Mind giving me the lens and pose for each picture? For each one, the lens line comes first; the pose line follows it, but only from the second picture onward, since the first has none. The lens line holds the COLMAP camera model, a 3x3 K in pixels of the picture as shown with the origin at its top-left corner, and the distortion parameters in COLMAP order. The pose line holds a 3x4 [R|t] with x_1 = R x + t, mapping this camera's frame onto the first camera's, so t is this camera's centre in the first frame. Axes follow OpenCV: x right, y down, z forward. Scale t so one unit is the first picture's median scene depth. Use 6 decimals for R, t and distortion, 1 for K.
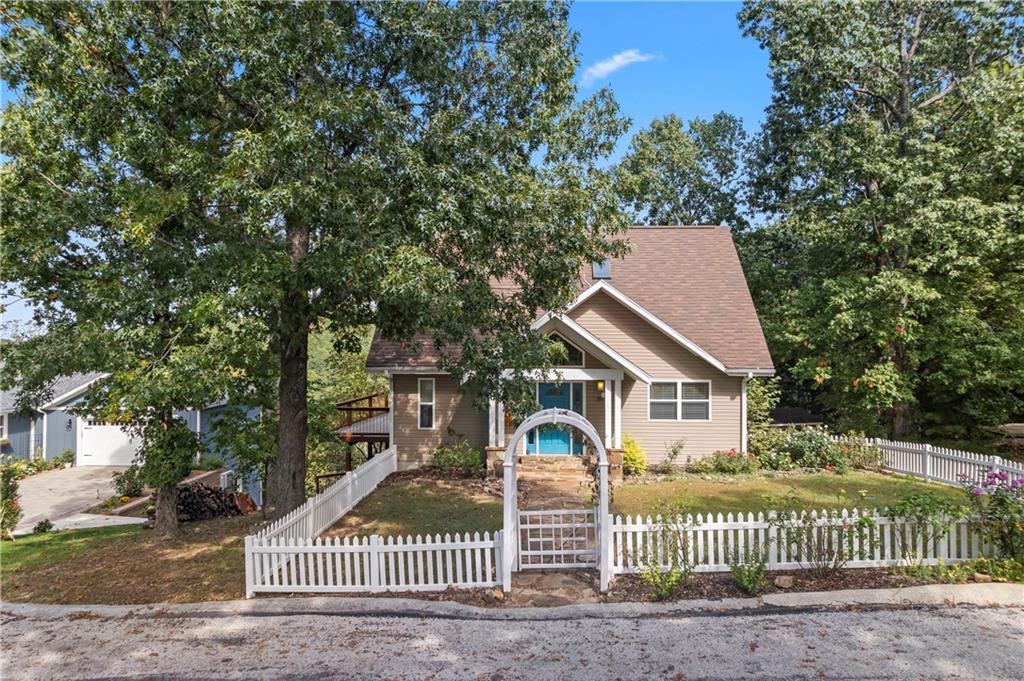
lens RADIAL K [[662.6, 0, 508.6], [0, 662.6, 342.1], [0, 0, 1]] dist [-0.025374, 0.012025]
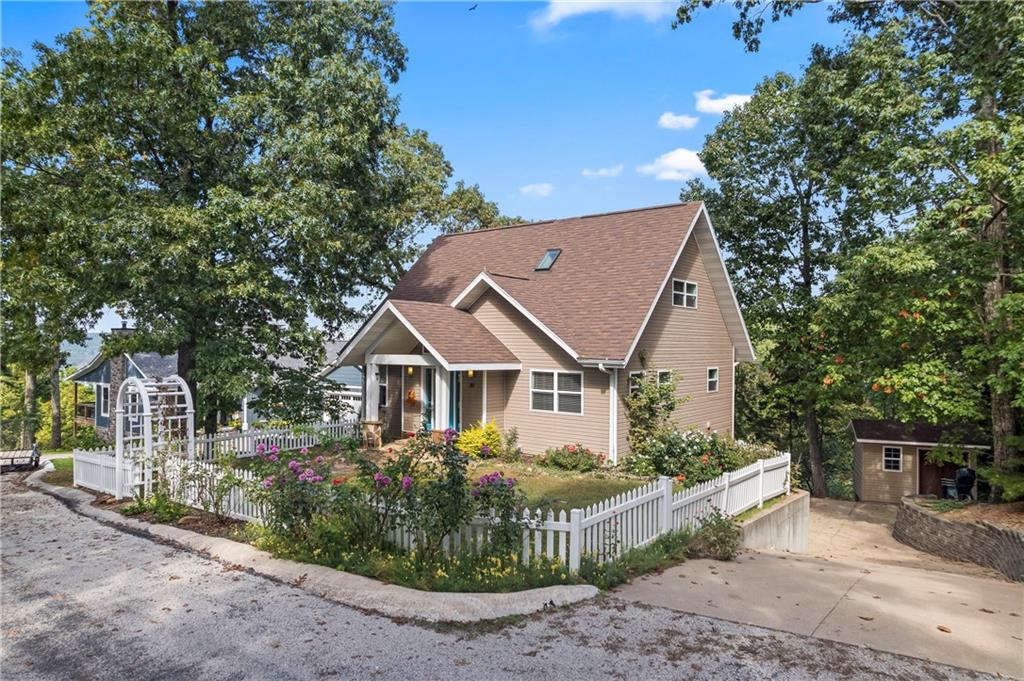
lens RADIAL K [[662.6, 0, 507.2], [0, 662.6, 337.1], [0, 0, 1]] dist [-0.025374, 0.012025]
pose [[0.813775, -0.000837, -0.581179, 0.767157], [-0.004747, 0.999956, -0.008088, 0.016655], [0.581160, 0.009341, 0.813736, 0.168121]]
